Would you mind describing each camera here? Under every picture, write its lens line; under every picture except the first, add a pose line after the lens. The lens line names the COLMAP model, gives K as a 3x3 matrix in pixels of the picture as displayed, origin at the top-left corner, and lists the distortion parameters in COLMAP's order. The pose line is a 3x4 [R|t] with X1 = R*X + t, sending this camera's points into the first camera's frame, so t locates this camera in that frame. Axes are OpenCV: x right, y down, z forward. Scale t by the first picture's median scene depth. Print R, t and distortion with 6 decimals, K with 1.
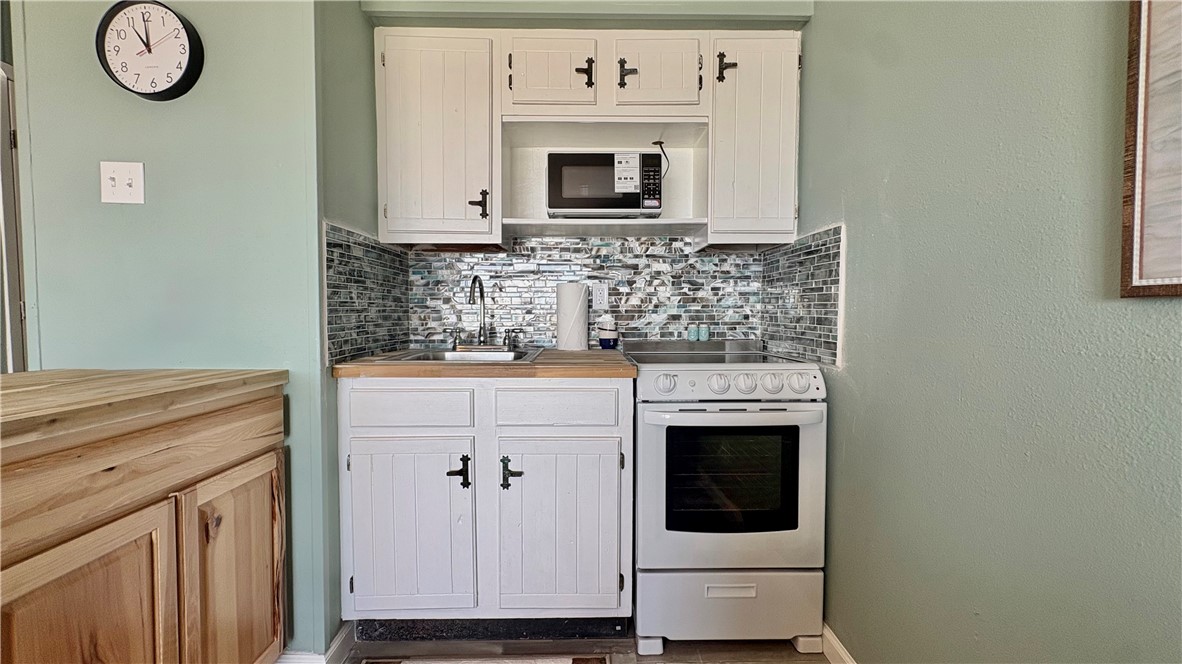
lens RADIAL K [[471.6, 0, 591.0], [0, 471.6, 332.0], [0, 0, 1]] dist [0.000045, 0.000184]
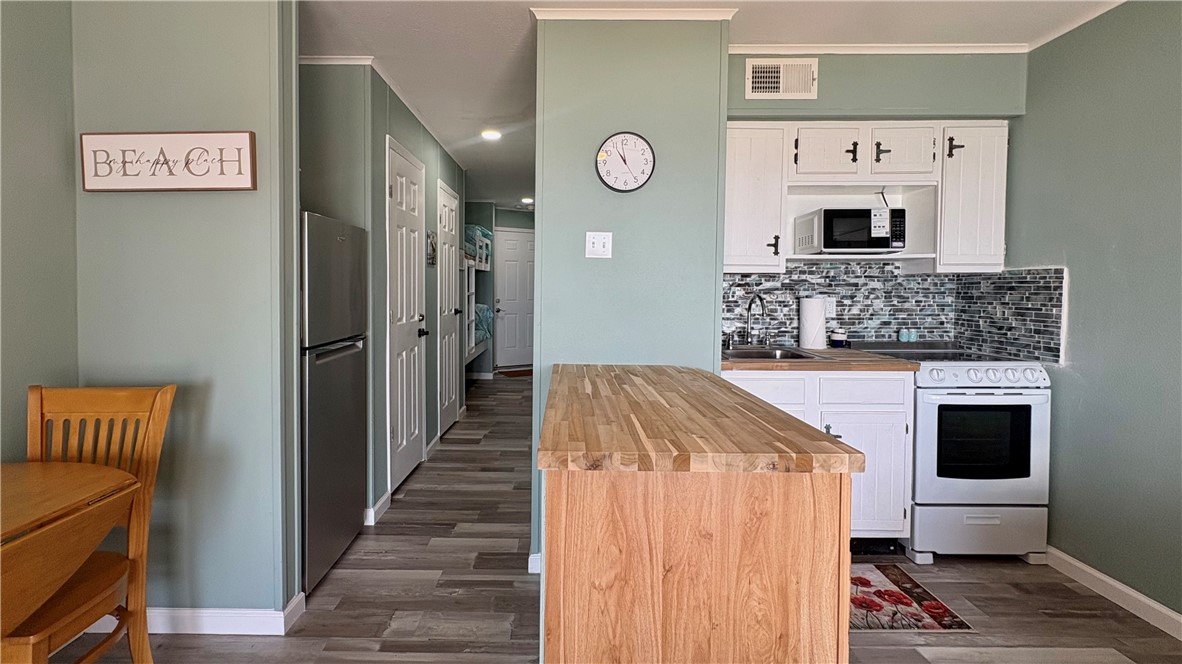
lens RADIAL K [[505.4, 0, 561.5], [0, 505.4, 304.9], [0, 0, 1]] dist [-0.000141, 0.000031]
pose [[0.999560, 0.000903, -0.029652, -0.811423], [-0.001374, 0.999874, -0.015844, -0.069788], [0.029633, 0.015878, 0.999435, -0.508118]]
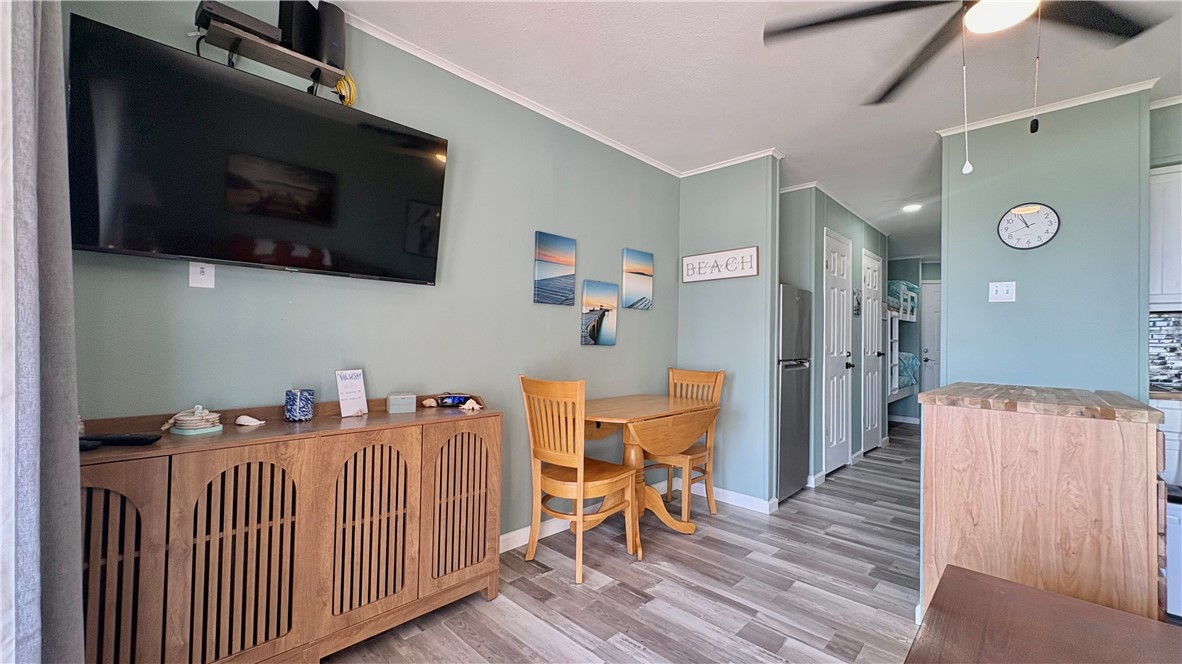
lens RADIAL K [[471.6, 0, 593.0], [0, 471.6, 330.4], [0, 0, 1]] dist [-0.000438, 0.000242]
pose [[0.707183, -0.010087, -0.706959, -0.613275], [-0.046709, 0.997047, -0.060950, 0.040670], [0.705486, 0.076124, 0.704623, -1.254549]]
